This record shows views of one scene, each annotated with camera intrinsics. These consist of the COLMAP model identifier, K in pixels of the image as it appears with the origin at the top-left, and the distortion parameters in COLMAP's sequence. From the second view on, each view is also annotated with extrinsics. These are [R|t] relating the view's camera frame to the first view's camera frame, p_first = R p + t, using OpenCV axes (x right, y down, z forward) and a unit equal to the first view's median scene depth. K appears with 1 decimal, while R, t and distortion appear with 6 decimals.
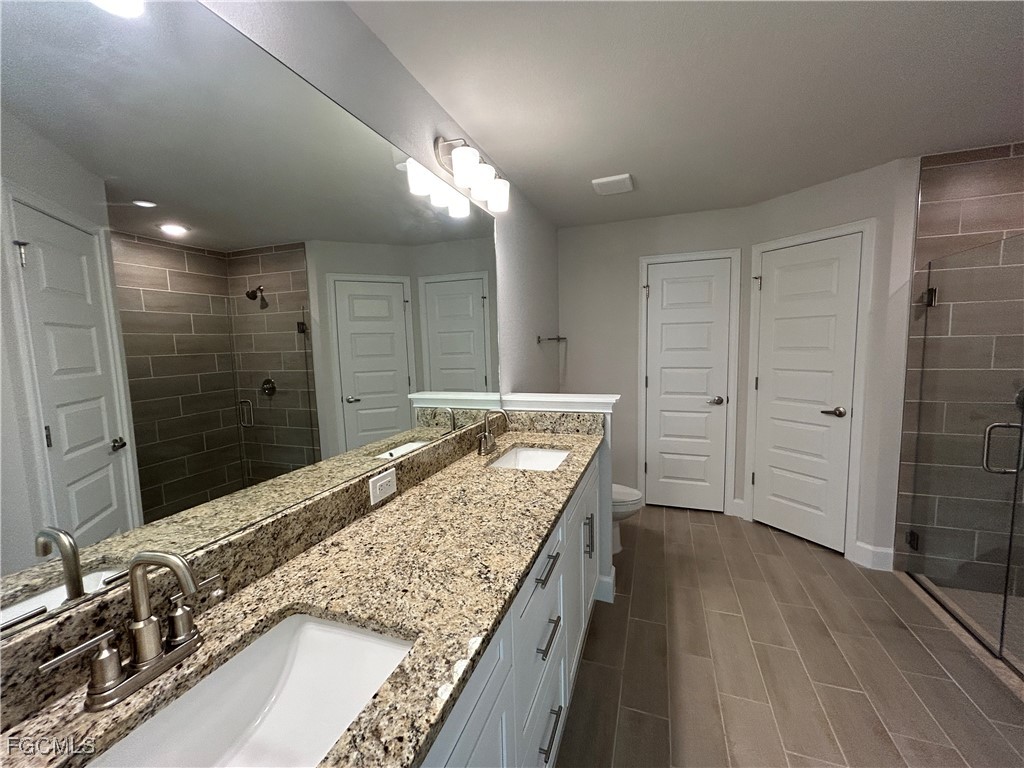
lens RADIAL K [[411.8, 0, 512.9], [0, 411.8, 384.4], [0, 0, 1]] dist [0.000447, 0.000123]
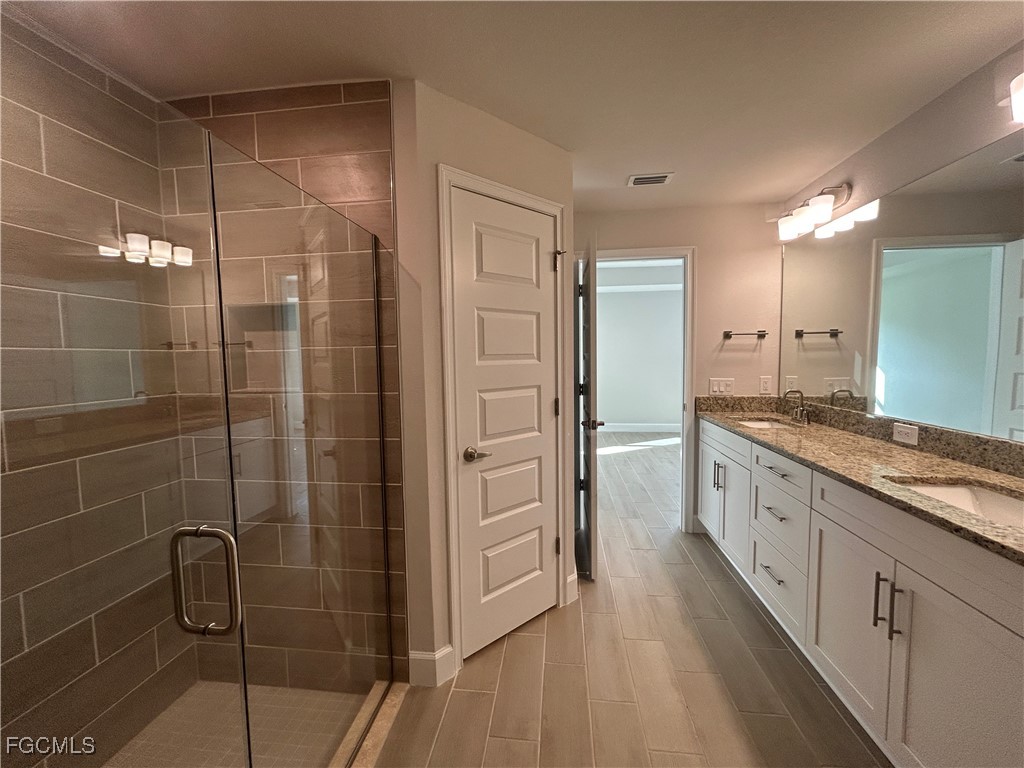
lens RADIAL K [[411.8, 0, 512.9], [0, 411.8, 384.4], [0, 0, 1]] dist [0.000447, 0.000123]
pose [[-0.974017, 0.055830, -0.219484, 1.326440], [0.017469, 0.984772, 0.172970, -0.191866], [0.225799, 0.164642, -0.960160, 2.073567]]
